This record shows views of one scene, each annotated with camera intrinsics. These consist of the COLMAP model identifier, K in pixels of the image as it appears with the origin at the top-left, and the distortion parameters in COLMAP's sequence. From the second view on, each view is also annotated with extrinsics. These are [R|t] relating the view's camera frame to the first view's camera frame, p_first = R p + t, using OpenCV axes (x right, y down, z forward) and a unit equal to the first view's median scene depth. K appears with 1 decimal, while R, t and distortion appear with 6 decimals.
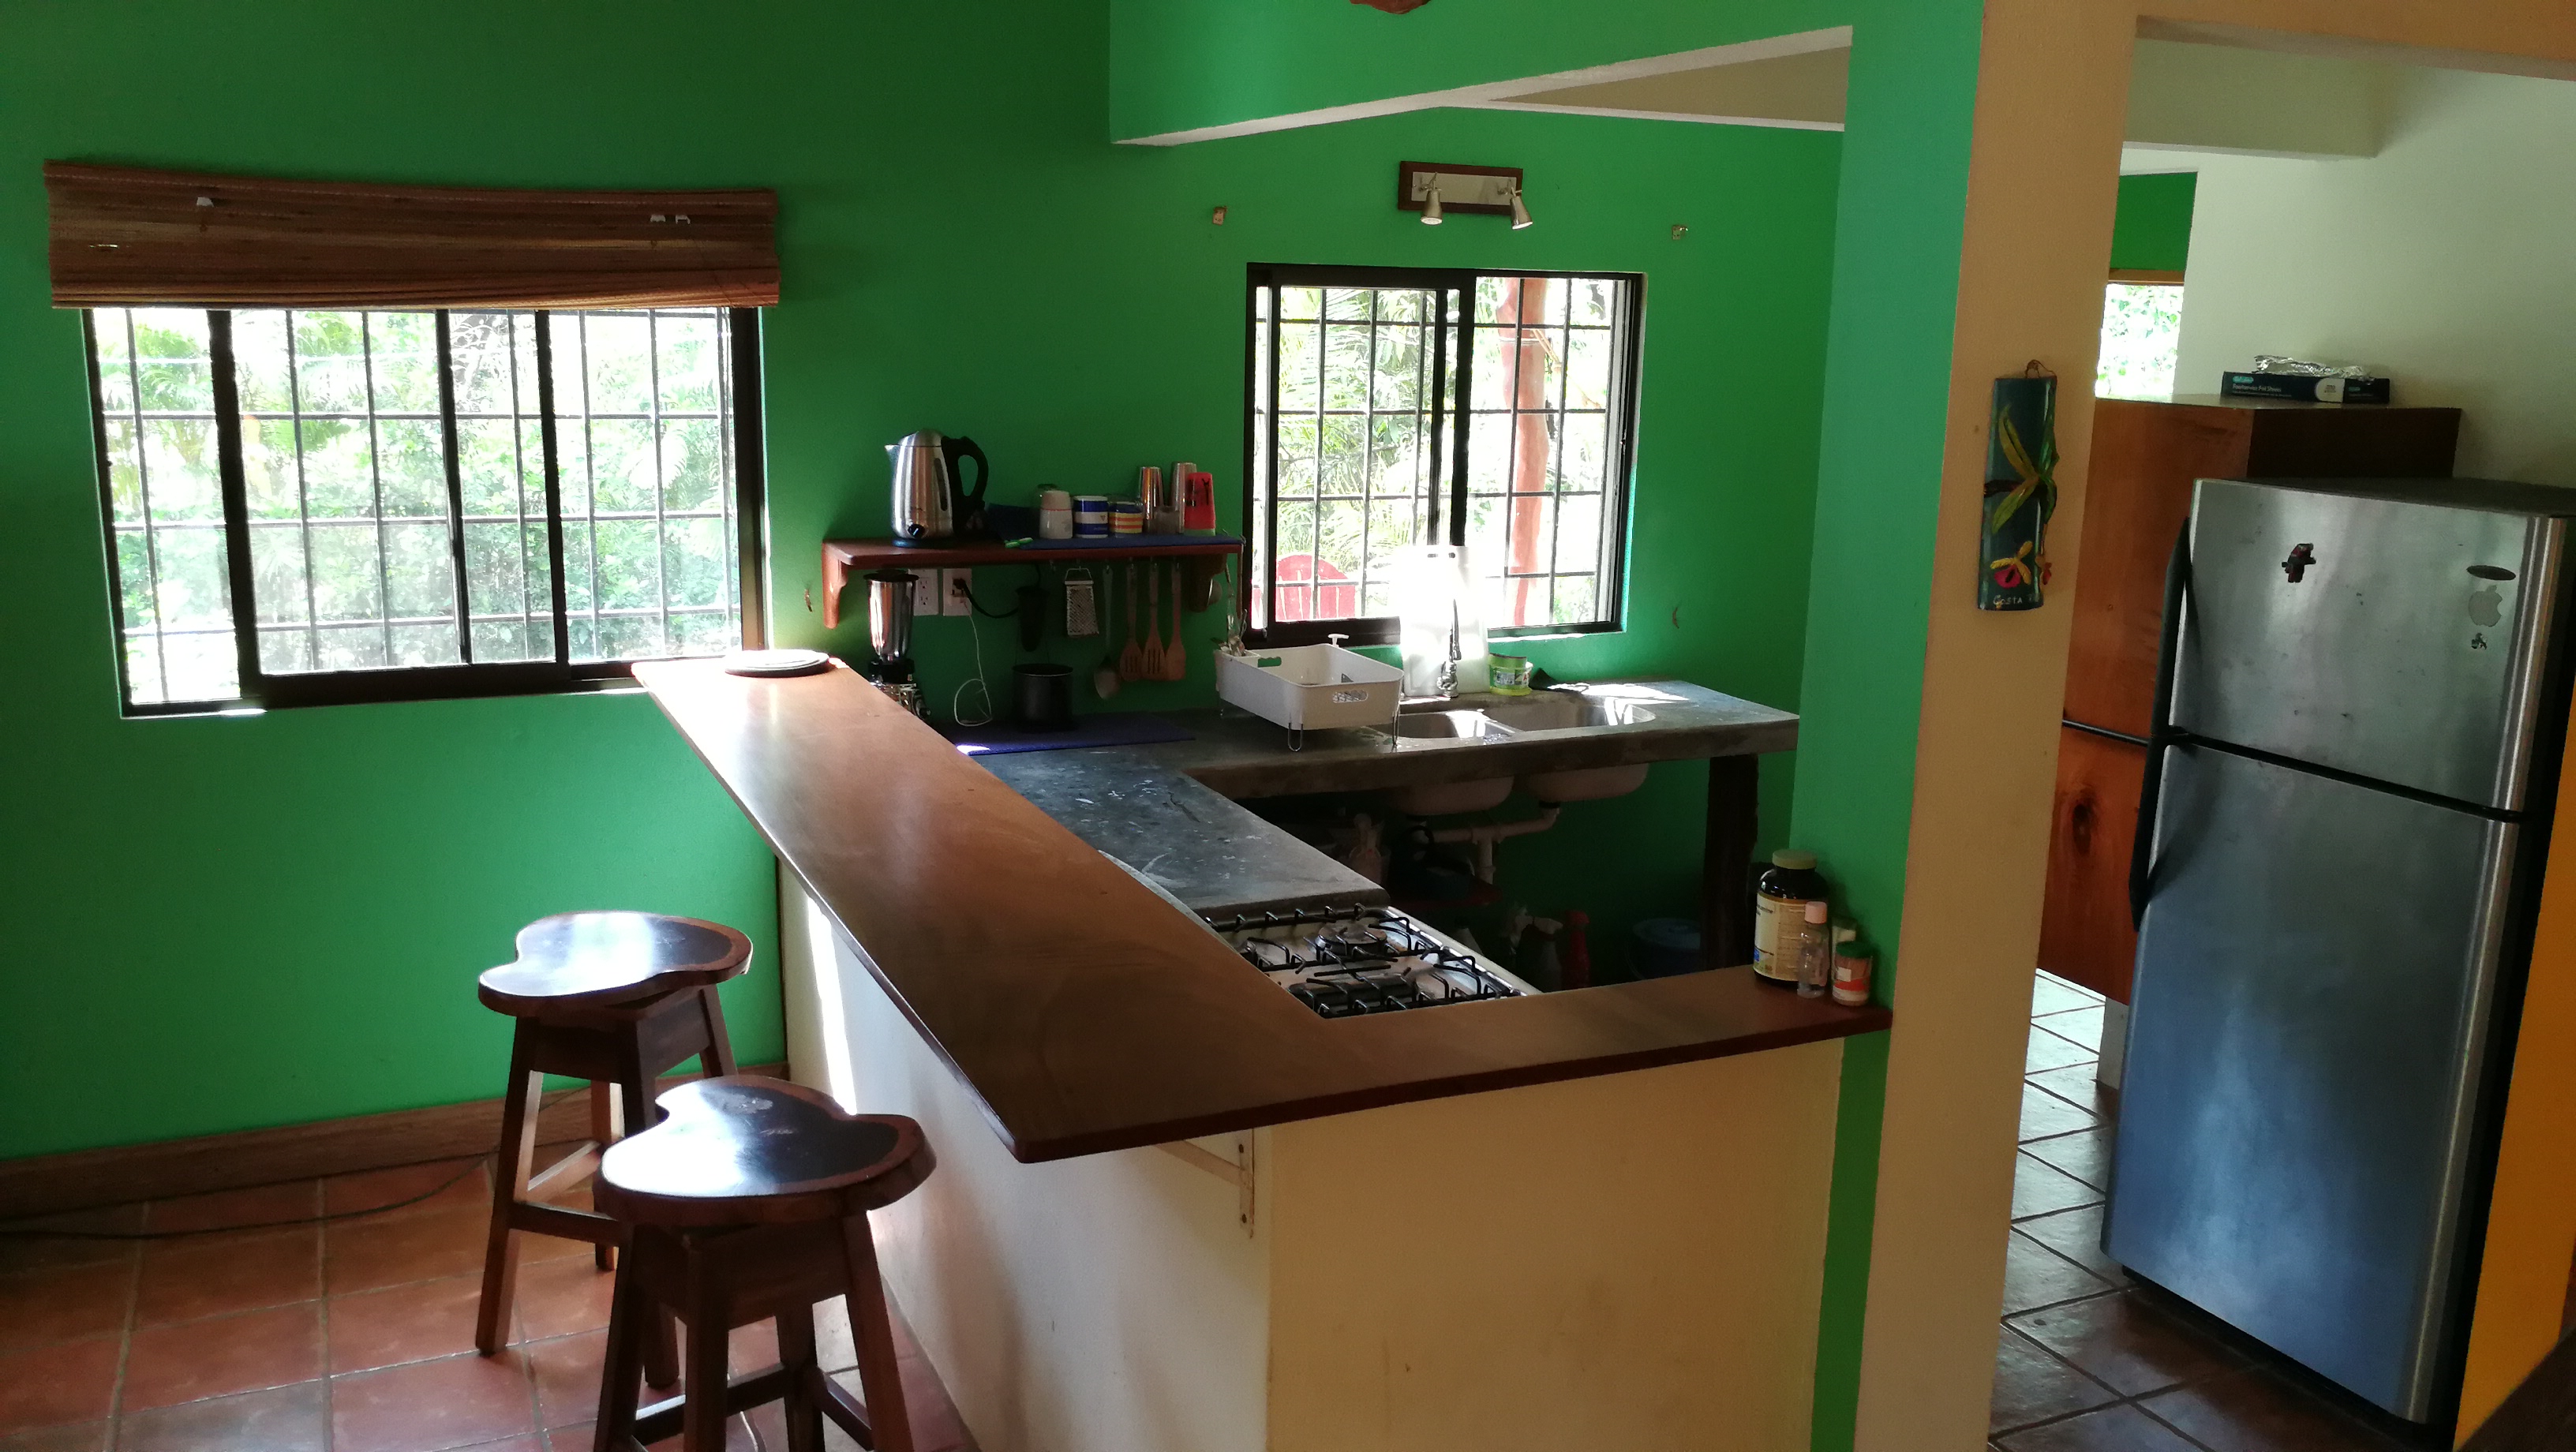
lens RADIAL K [[2126.5, 0, 1288.0], [0, 2126.5, 726.0], [0, 0, 1]] dist [-0.003887, -0.005627]
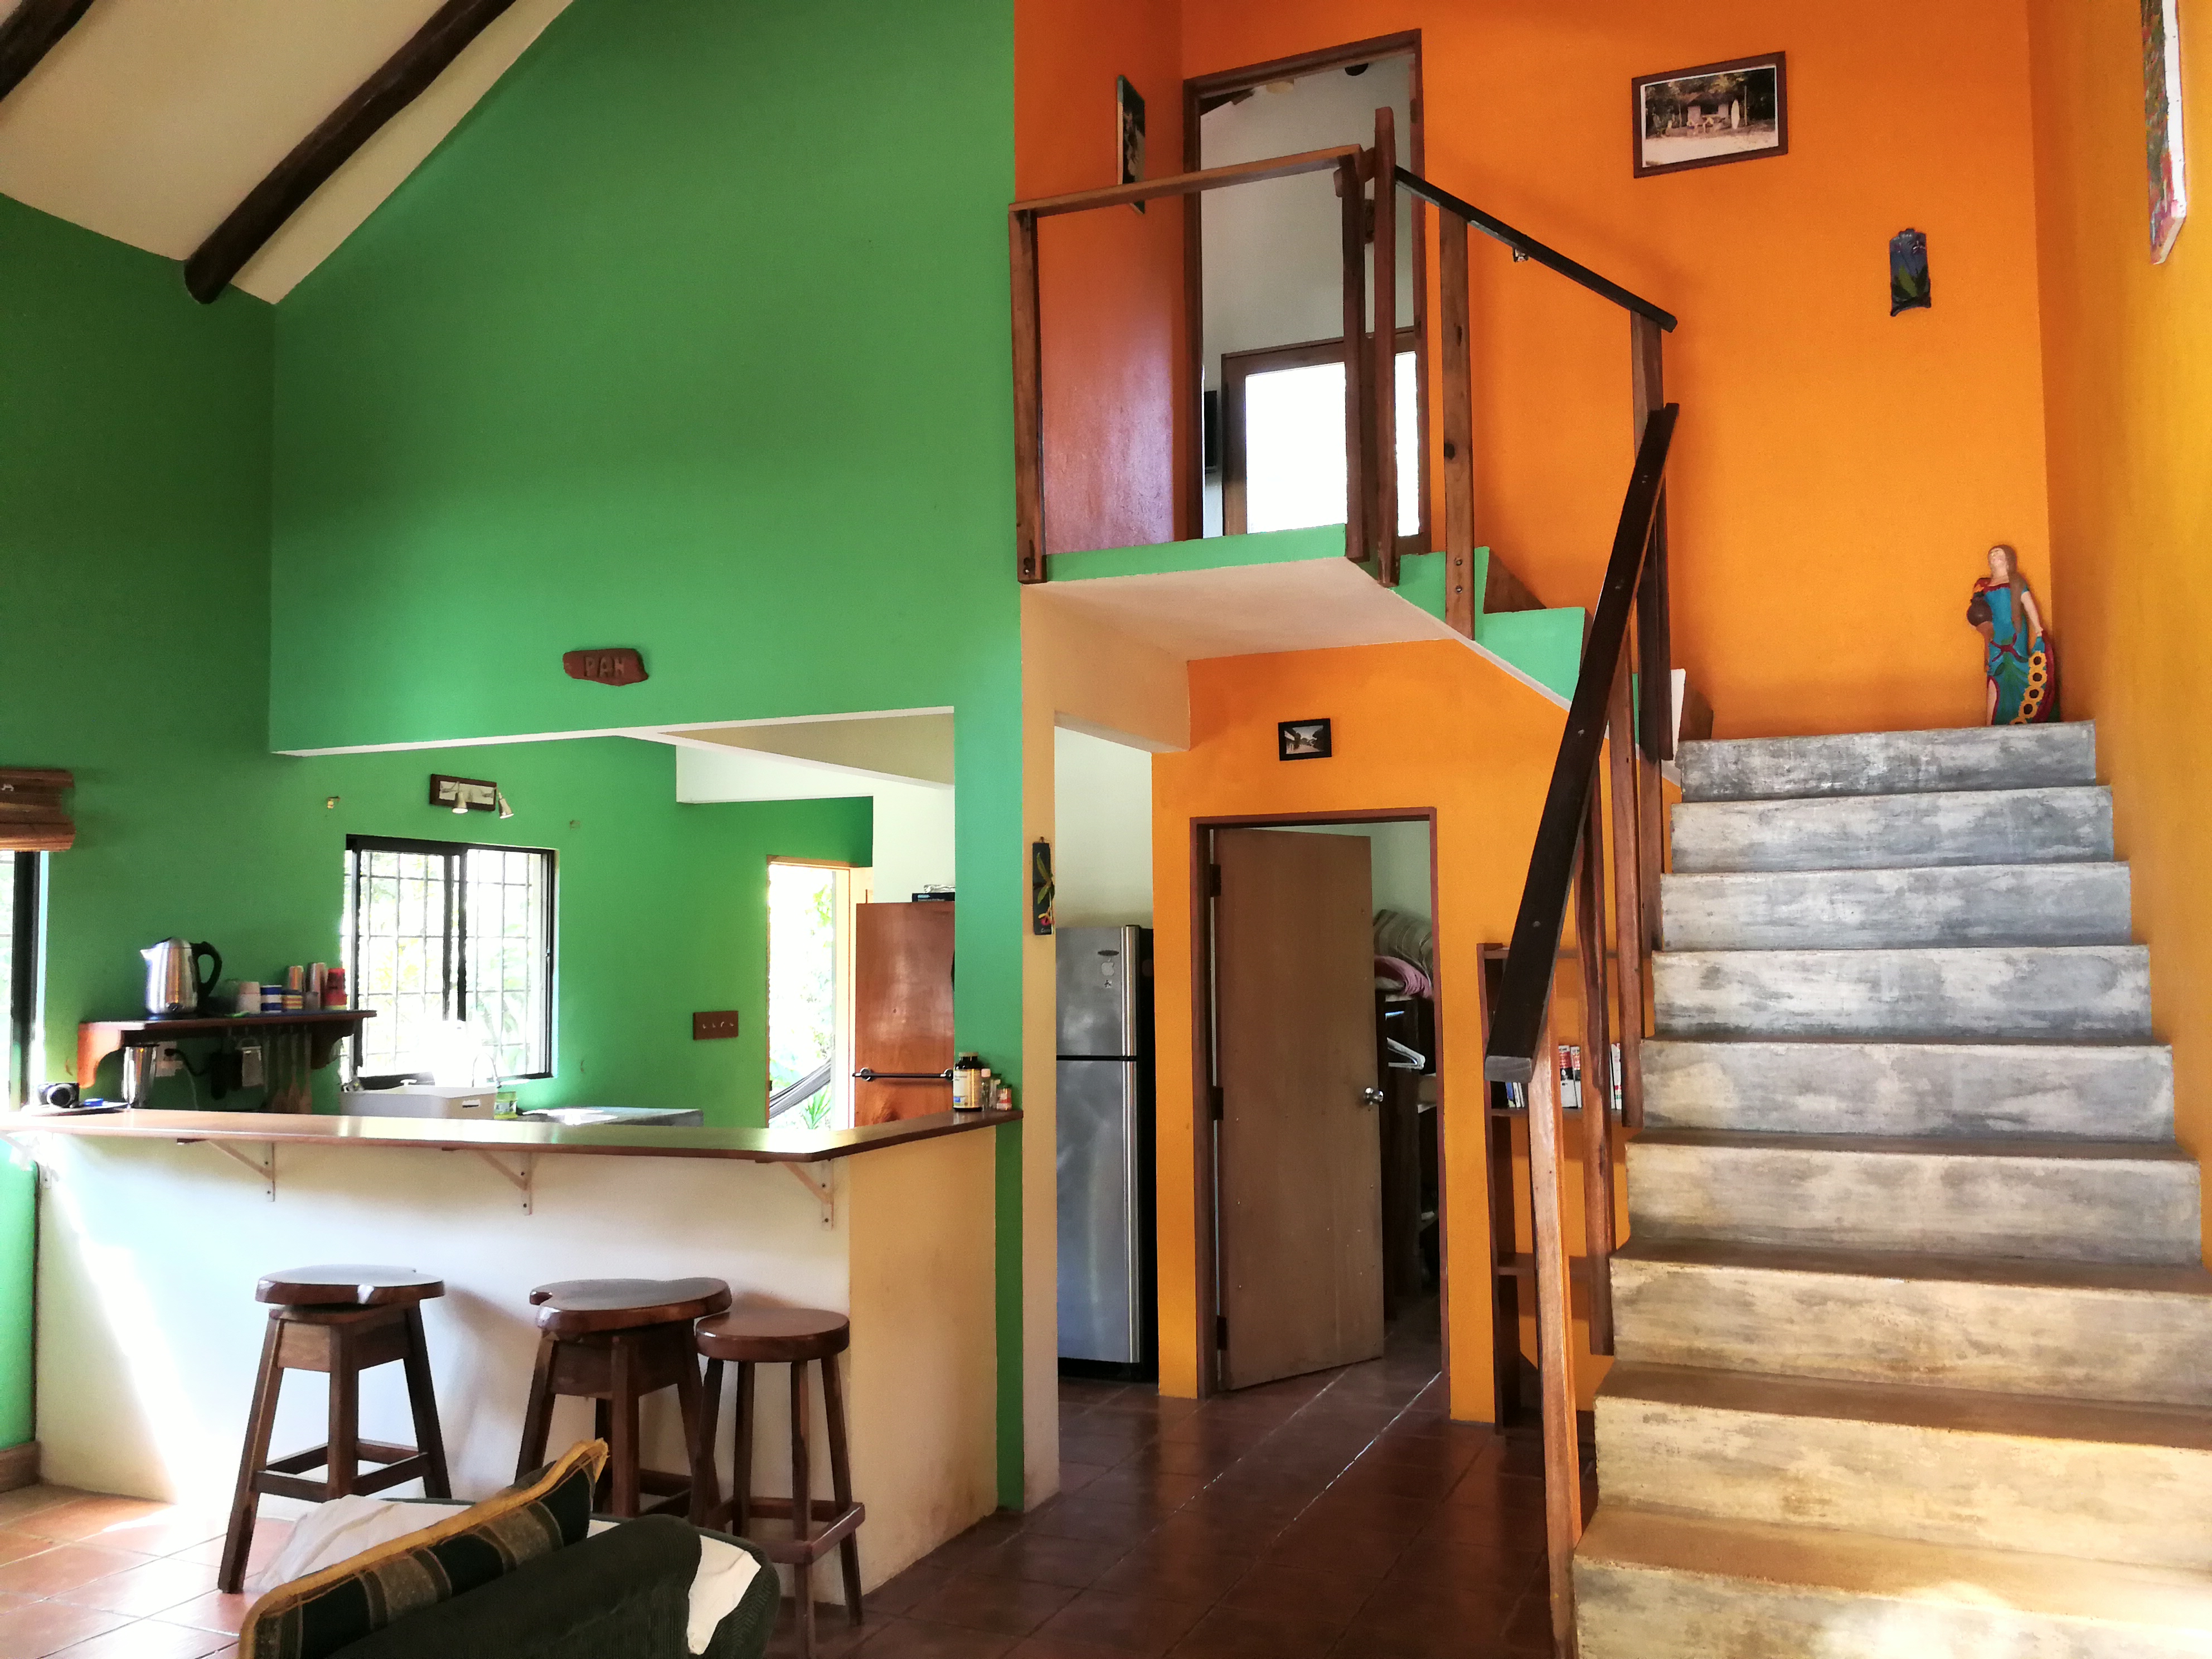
lens RADIAL K [[1760.5, 0, 1106.0], [0, 1760.5, 829.5], [0, 0, 1]] dist [0.048139, -0.086342]
pose [[0.733709, 0.020559, 0.679152, -0.519355], [0.160175, 0.966139, -0.202288, 0.130411], [-0.660314, 0.257203, 0.705572, -0.269144]]
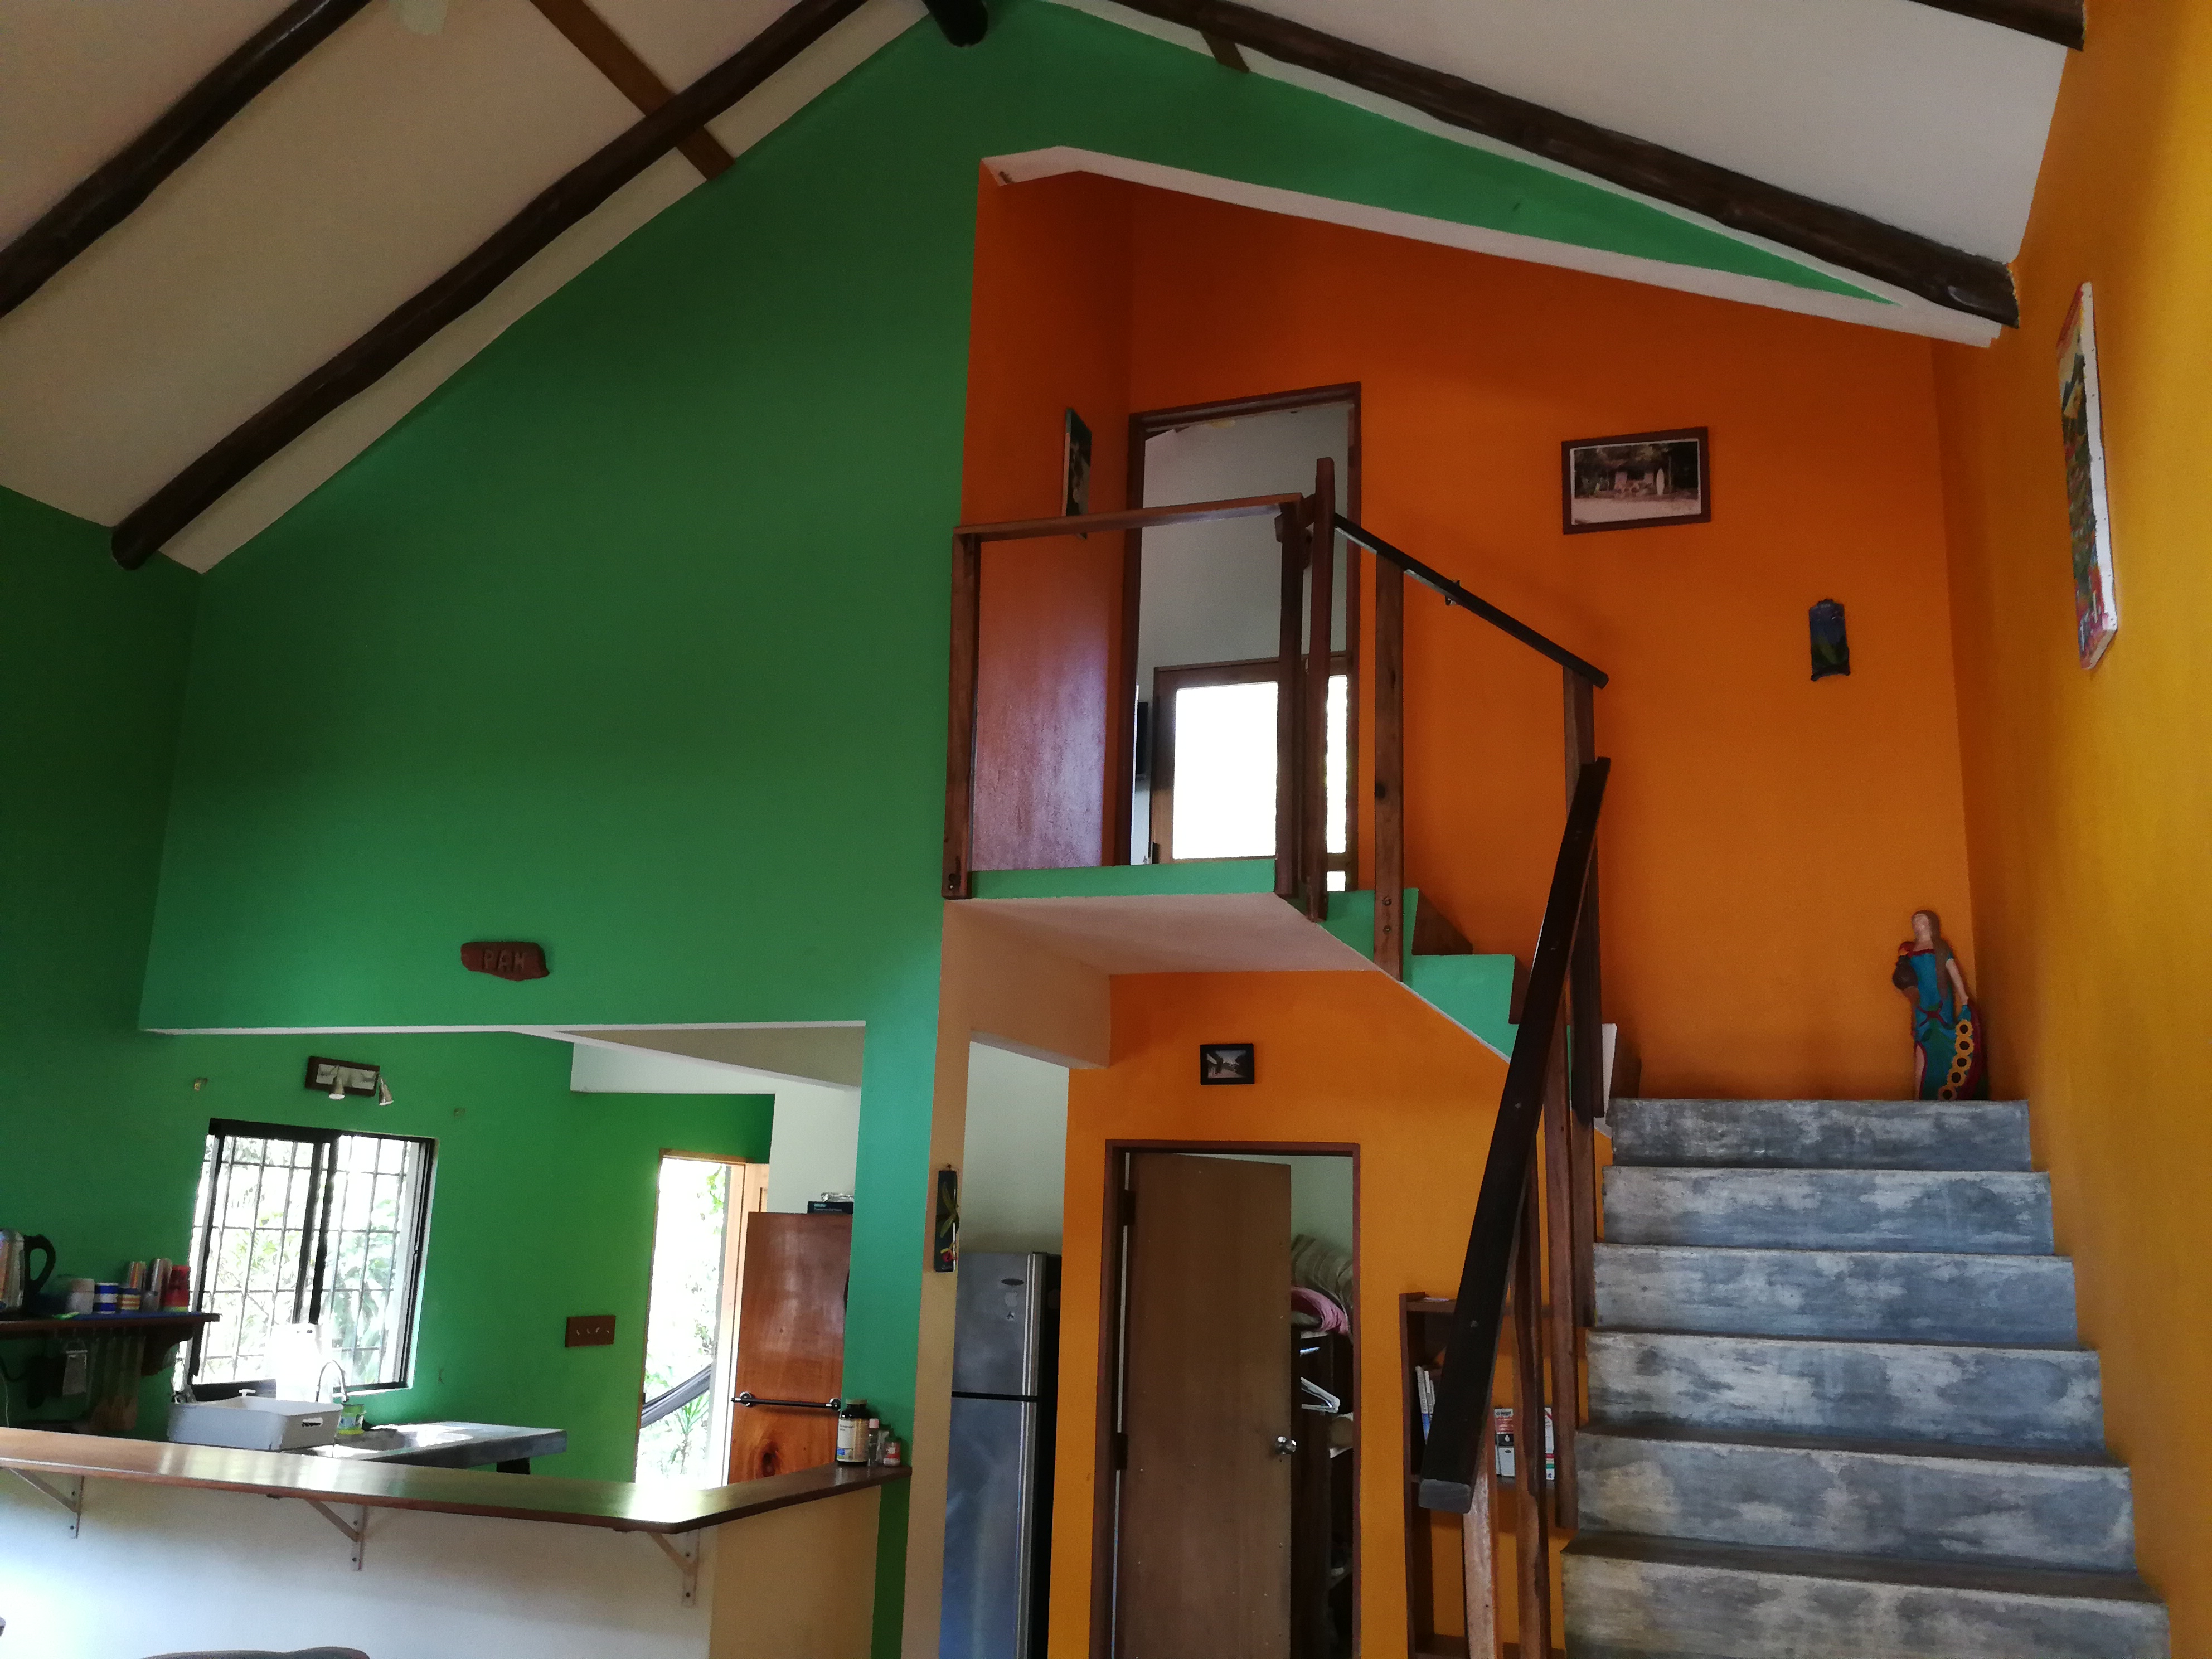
lens RADIAL K [[1771.4, 0, 1106.0], [0, 1771.4, 829.5], [0, 0, 1]] dist [0.006975, -0.016044]
pose [[0.696764, 0.161587, 0.698863, -0.503051], [0.127632, 0.930820, -0.342468, 0.093466], [-0.705854, 0.327816, 0.627938, -0.255510]]
